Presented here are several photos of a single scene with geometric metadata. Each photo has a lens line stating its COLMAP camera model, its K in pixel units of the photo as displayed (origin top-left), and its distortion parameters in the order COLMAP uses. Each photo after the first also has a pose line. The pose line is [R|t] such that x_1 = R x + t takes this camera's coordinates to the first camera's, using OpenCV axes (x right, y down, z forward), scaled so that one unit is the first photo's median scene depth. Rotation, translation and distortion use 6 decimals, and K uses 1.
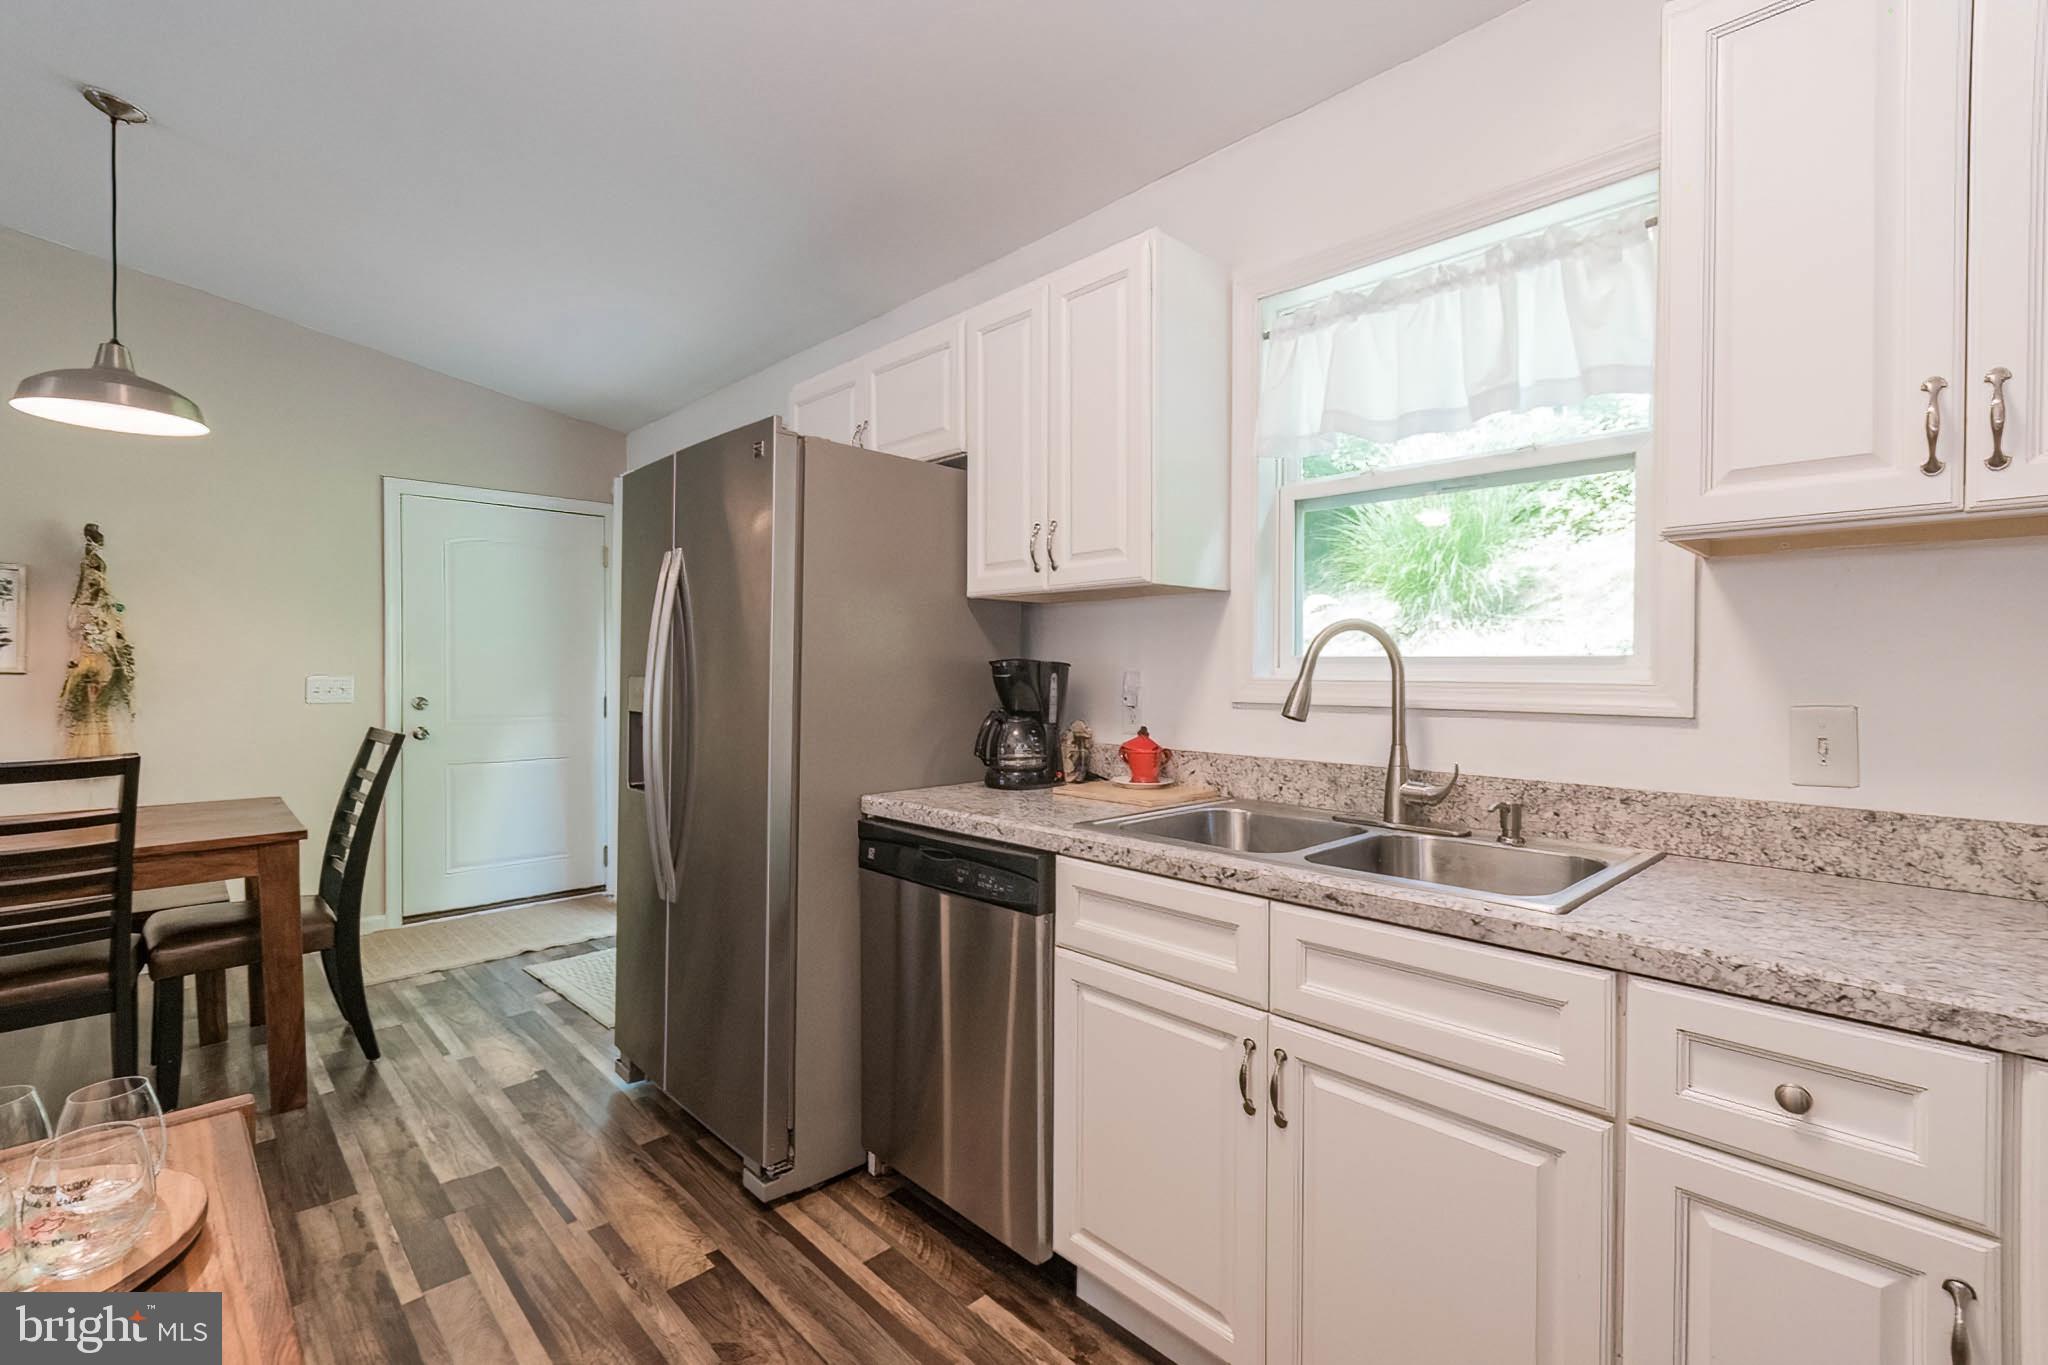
lens RADIAL K [[902.3, 0, 1017.7], [0, 902.3, 681.3], [0, 0, 1]] dist [-0.000451, -0.000328]
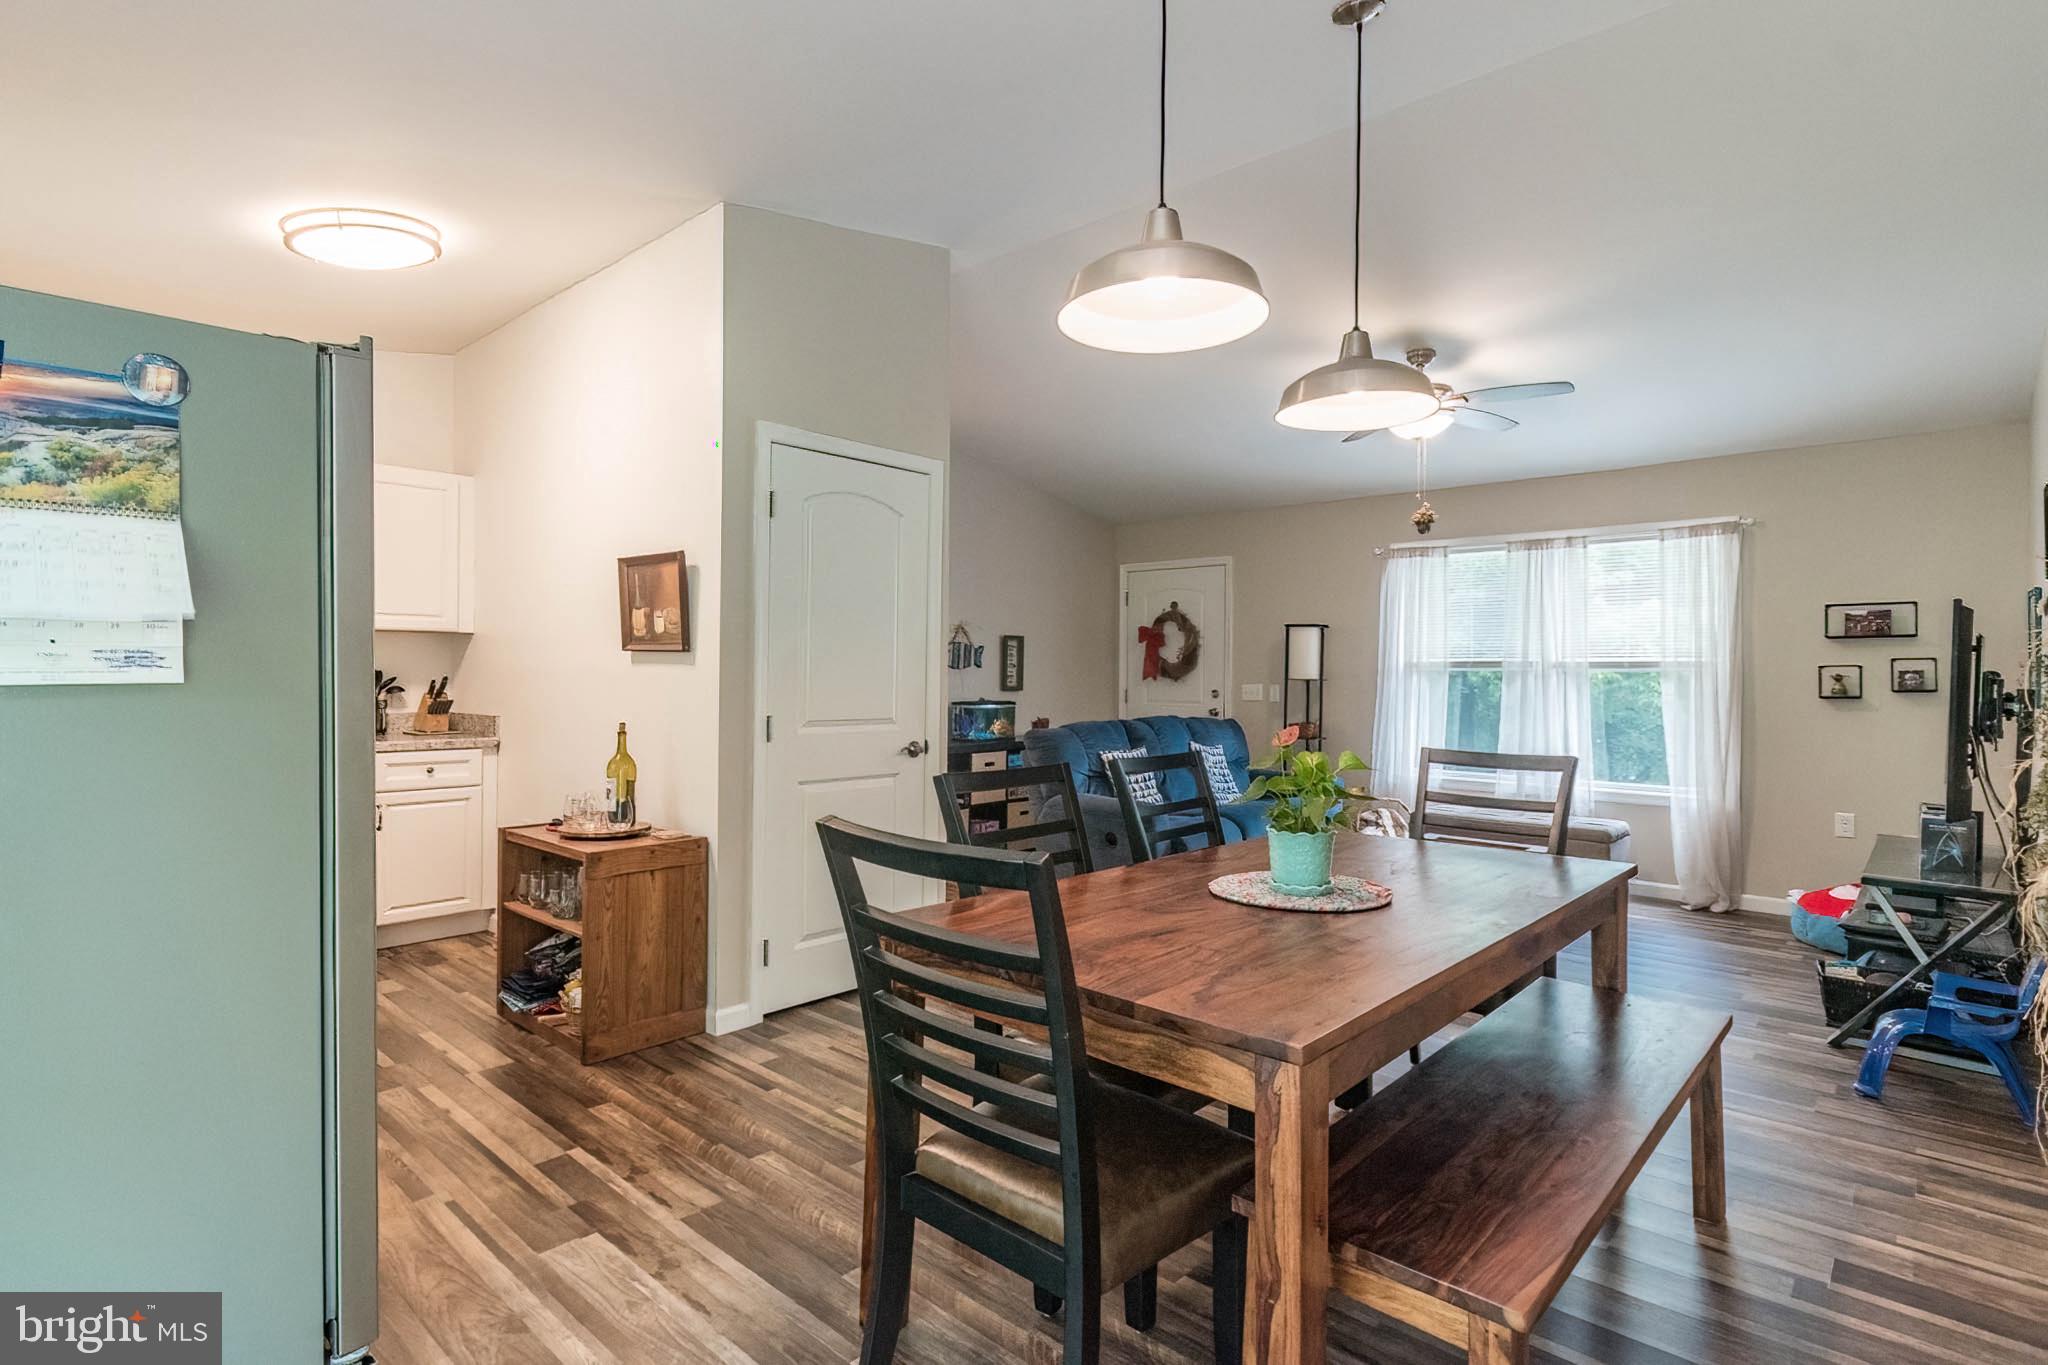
lens RADIAL K [[1006.8, 0, 1023.5], [0, 1006.8, 674.9], [0, 0, 1]] dist [0.002627, 0.000164]
pose [[-0.997382, -0.013820, -0.070975, -0.958844], [-0.015011, 0.999755, 0.016273, -0.040114], [0.070732, 0.017296, -0.997345, 1.980240]]
